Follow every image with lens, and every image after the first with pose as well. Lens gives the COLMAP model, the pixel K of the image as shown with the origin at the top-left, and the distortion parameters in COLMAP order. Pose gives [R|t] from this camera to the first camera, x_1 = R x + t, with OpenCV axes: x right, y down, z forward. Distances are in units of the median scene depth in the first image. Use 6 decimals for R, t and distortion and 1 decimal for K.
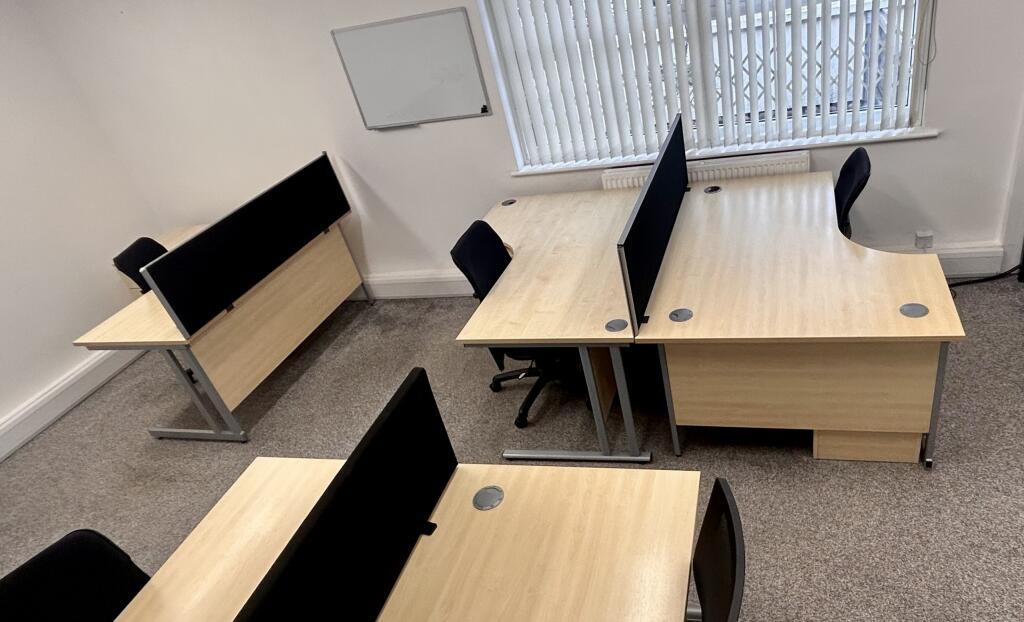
lens RADIAL K [[652.8, 0, 511.8], [0, 652.8, 331.7], [0, 0, 1]] dist [-0.001832, 0.000820]
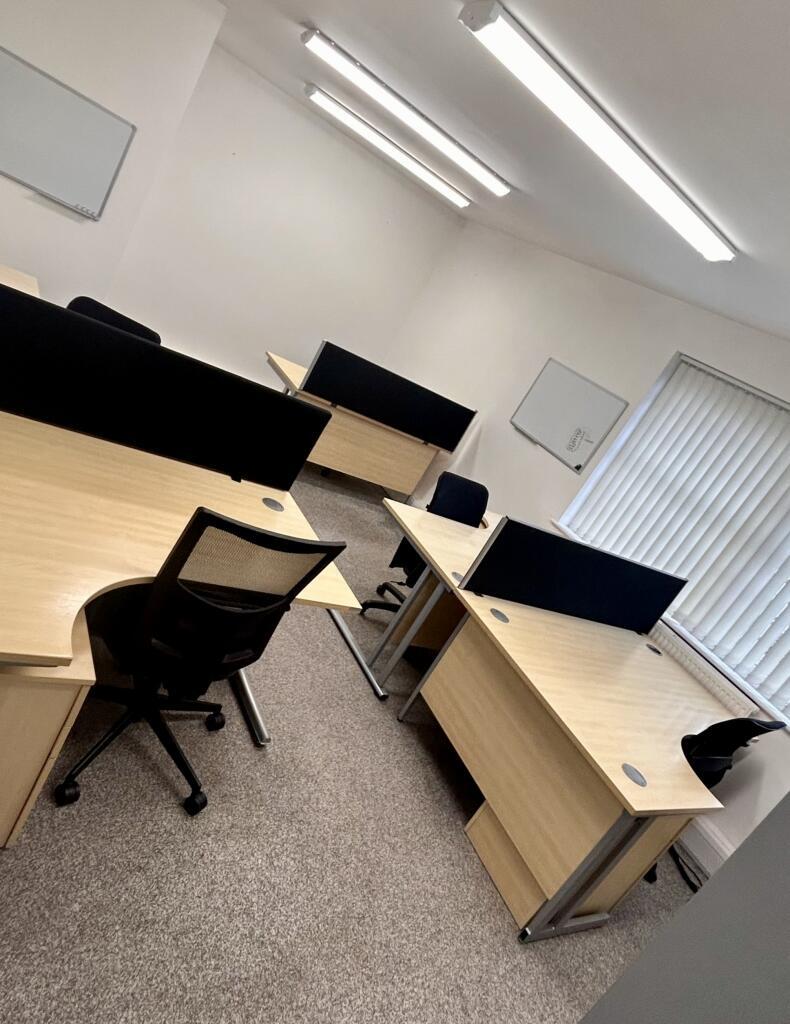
lens RADIAL K [[669.6, 0, 368.3], [0, 669.6, 476.6], [0, 0, 1]] dist [0.000626, -0.003644]
pose [[0.476989, 0.680115, -0.556709, 0.491468], [-0.852833, 0.511298, -0.106072, 0.128672], [0.212503, 0.525374, 0.823908, -0.076240]]
